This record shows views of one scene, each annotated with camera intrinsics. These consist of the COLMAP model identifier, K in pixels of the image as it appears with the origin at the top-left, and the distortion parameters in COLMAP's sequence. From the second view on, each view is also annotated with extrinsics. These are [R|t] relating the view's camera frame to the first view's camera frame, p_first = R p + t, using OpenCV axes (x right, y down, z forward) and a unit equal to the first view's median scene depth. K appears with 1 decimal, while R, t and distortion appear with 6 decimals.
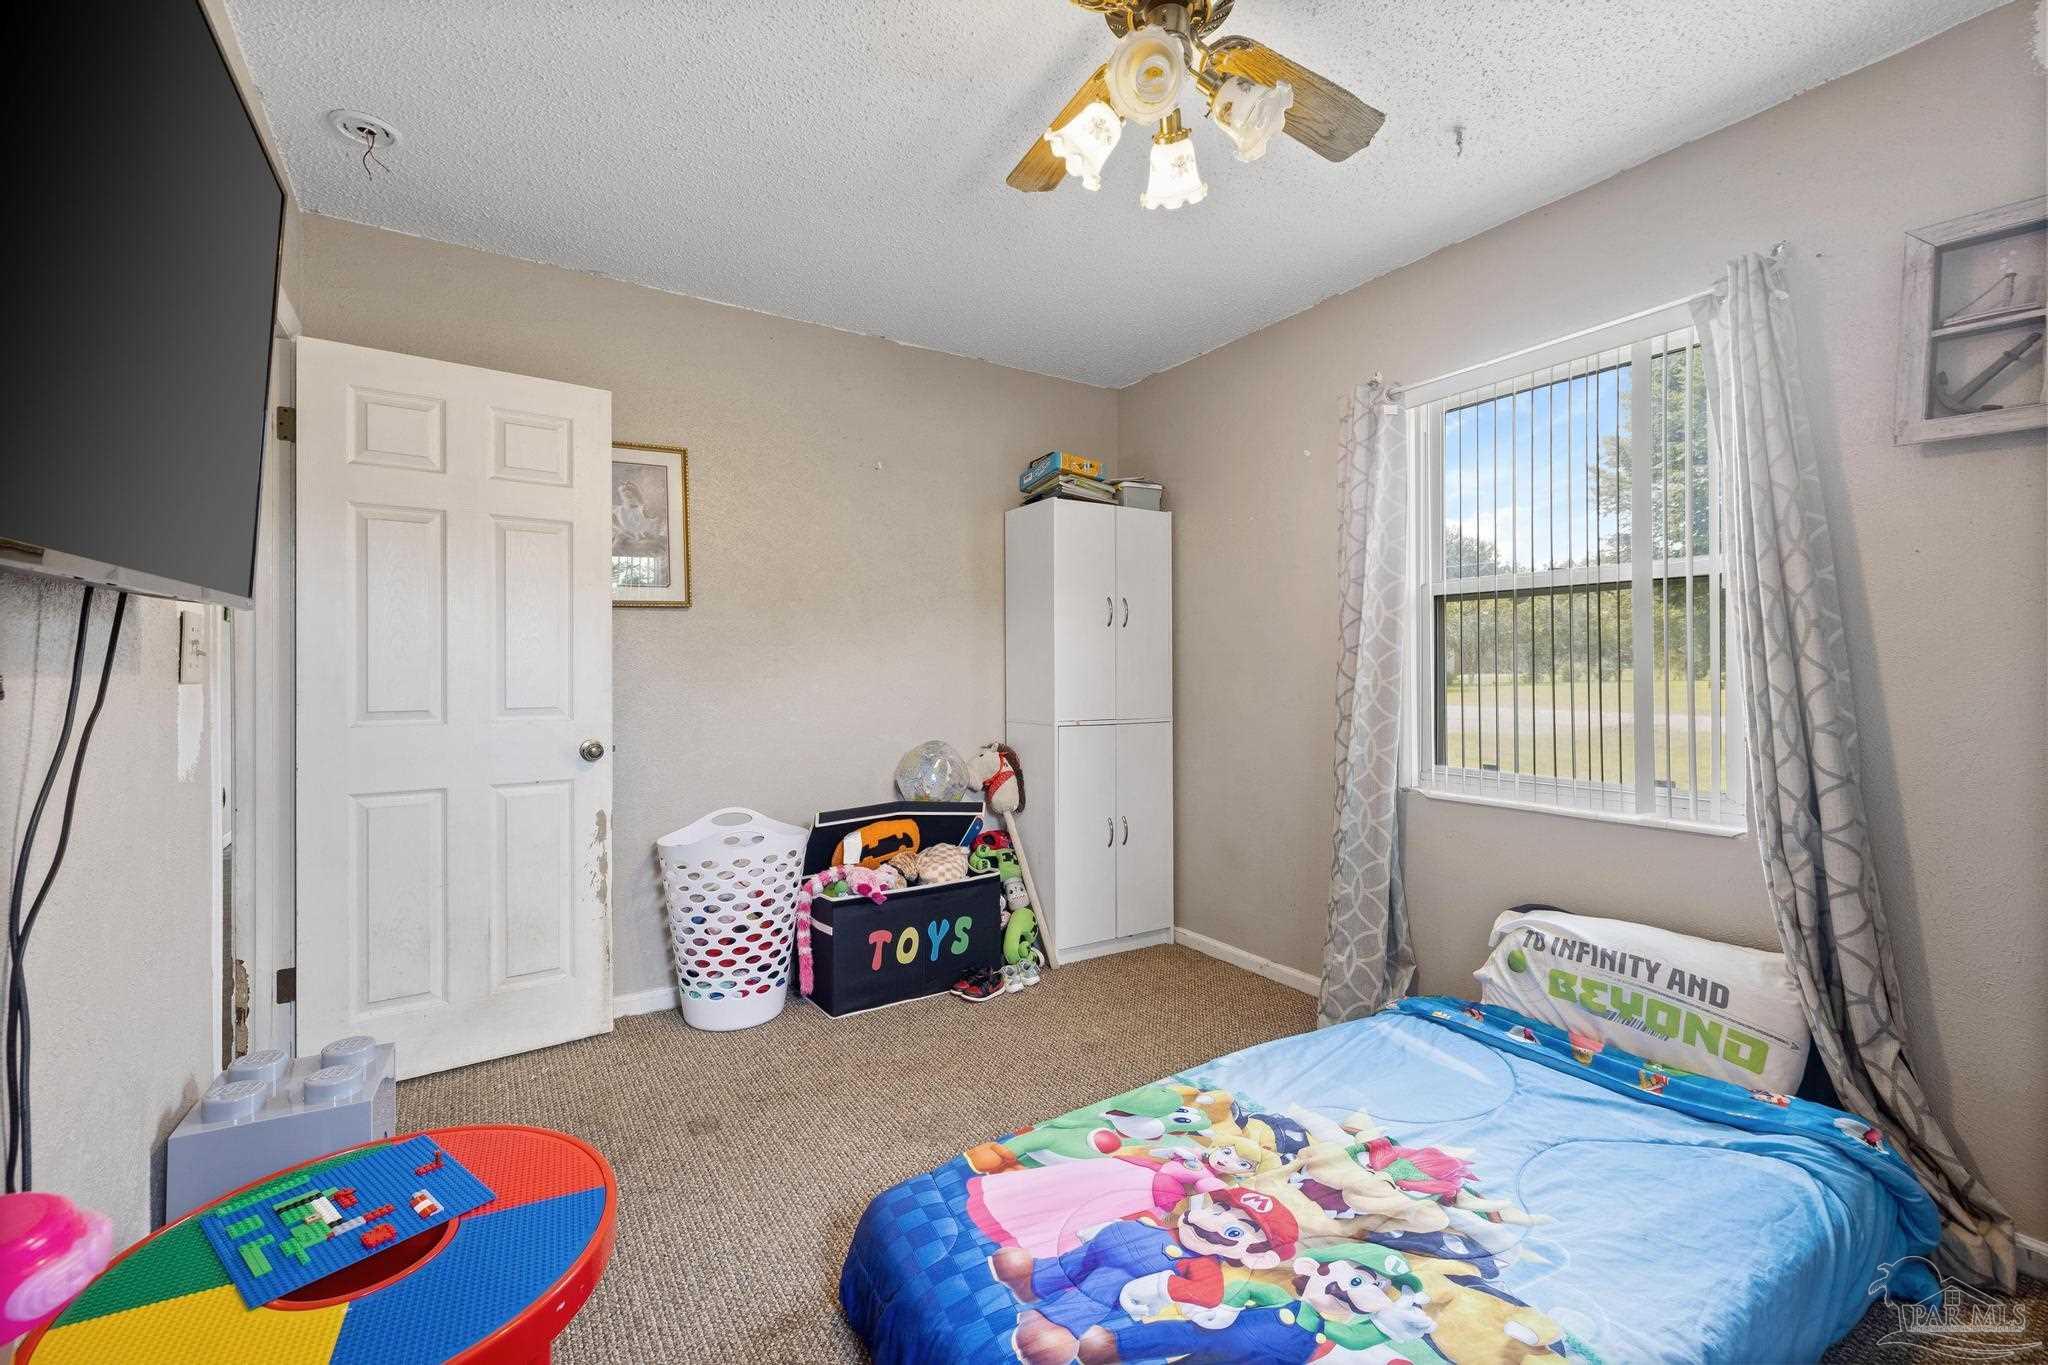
lens RADIAL K [[883.0, 0, 1036.3], [0, 883.0, 676.1], [0, 0, 1]] dist [0.003406, 0.000077]
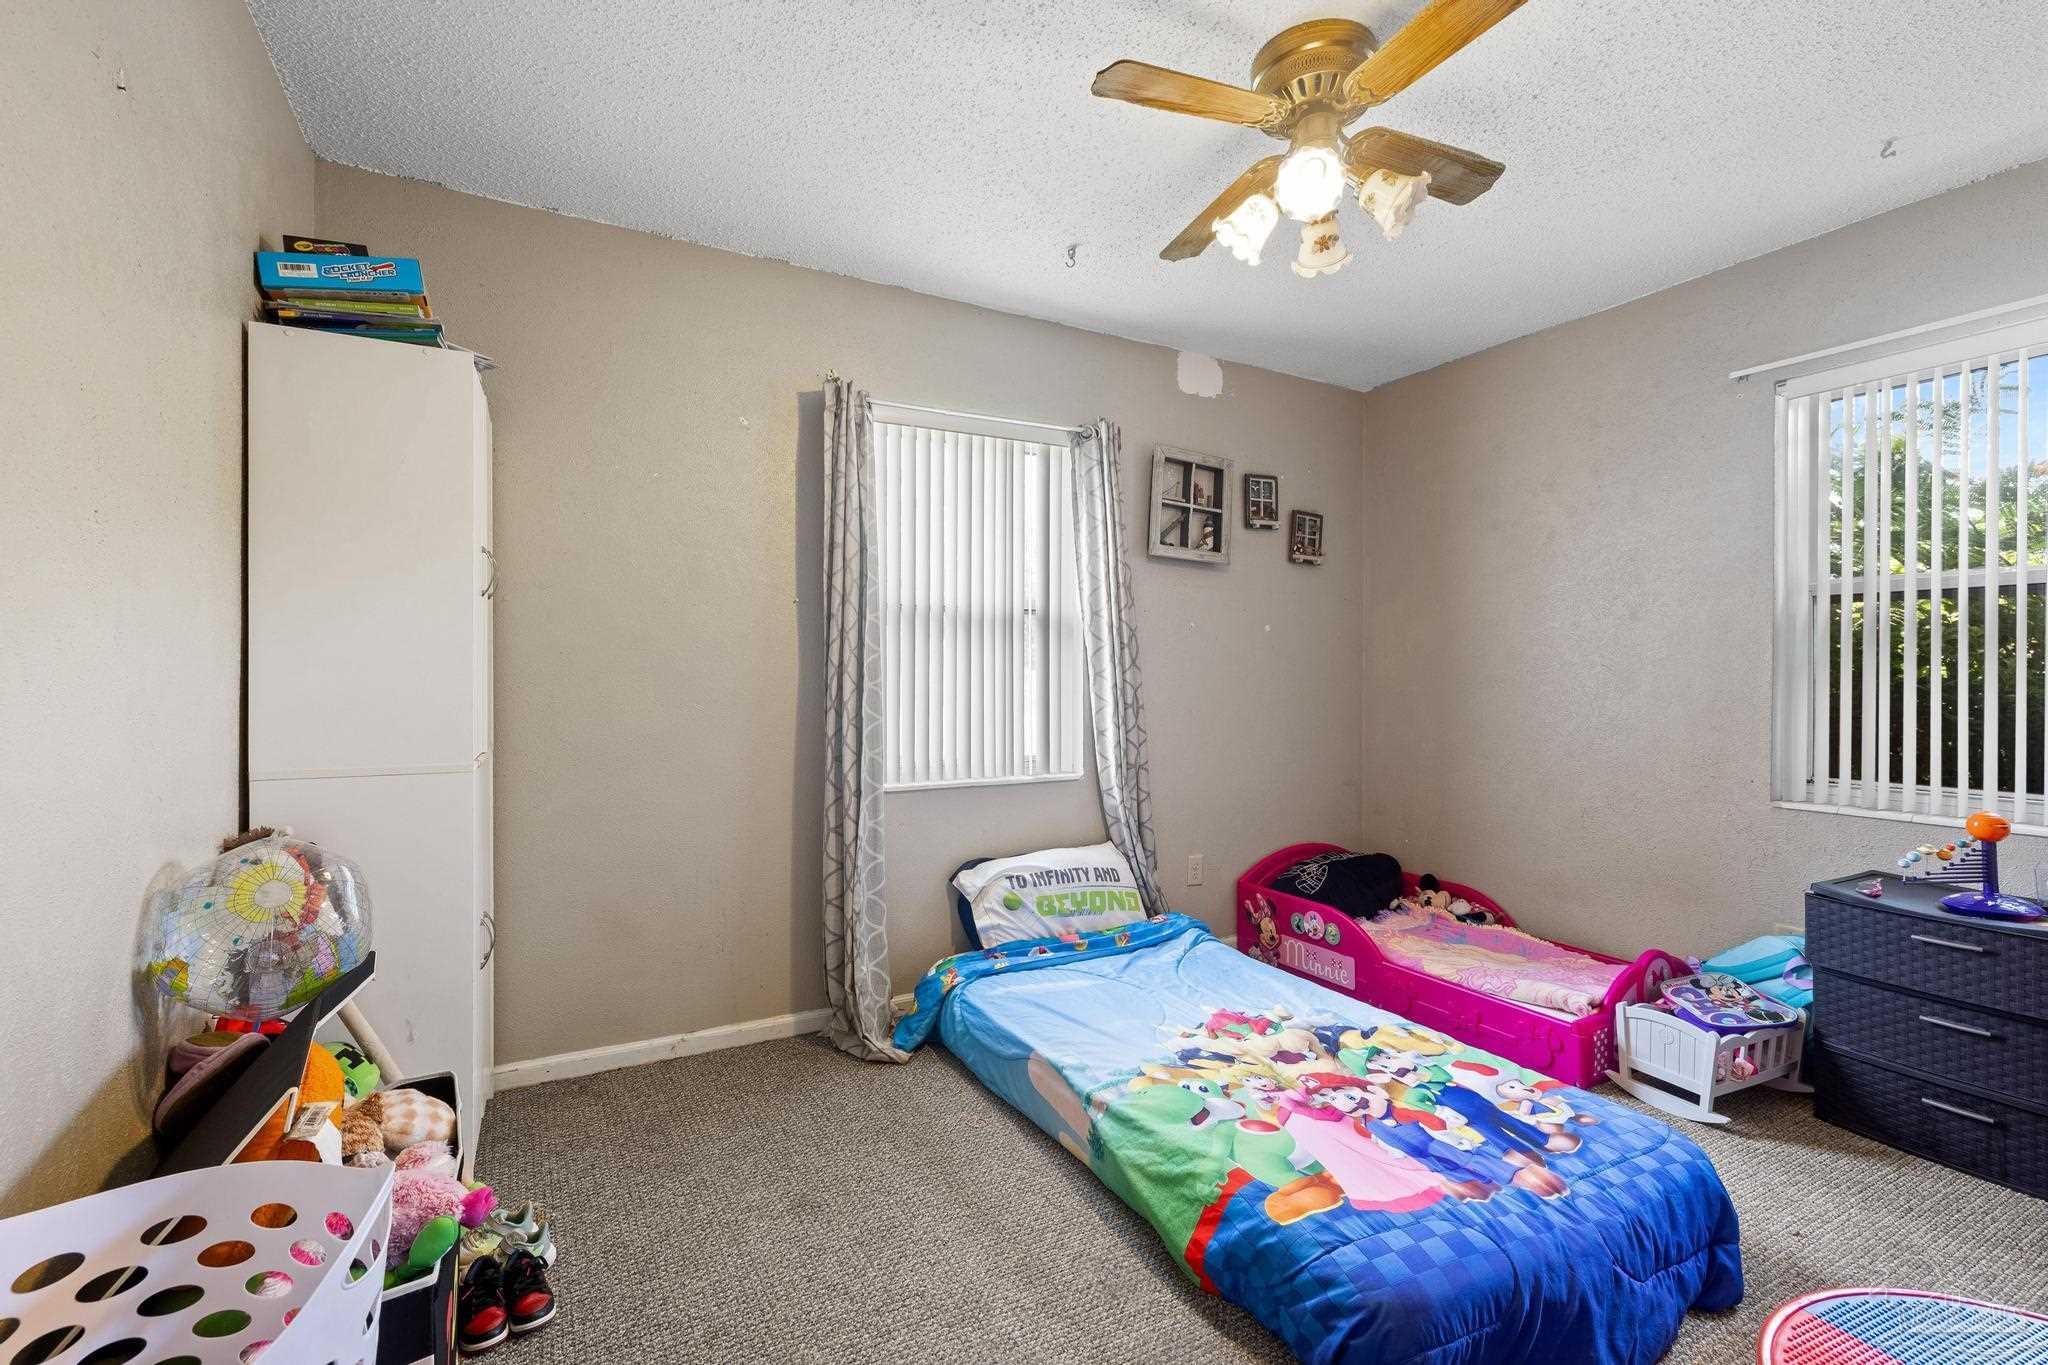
lens RADIAL K [[883.0, 0, 1035.8], [0, 883.0, 673.6], [0, 0, 1]] dist [0.003406, 0.000077]
pose [[0.061596, 0.003606, 0.998095, -0.942436], [0.001704, 0.999992, -0.003718, -0.001788], [-0.998100, 0.001930, 0.061590, 1.156246]]
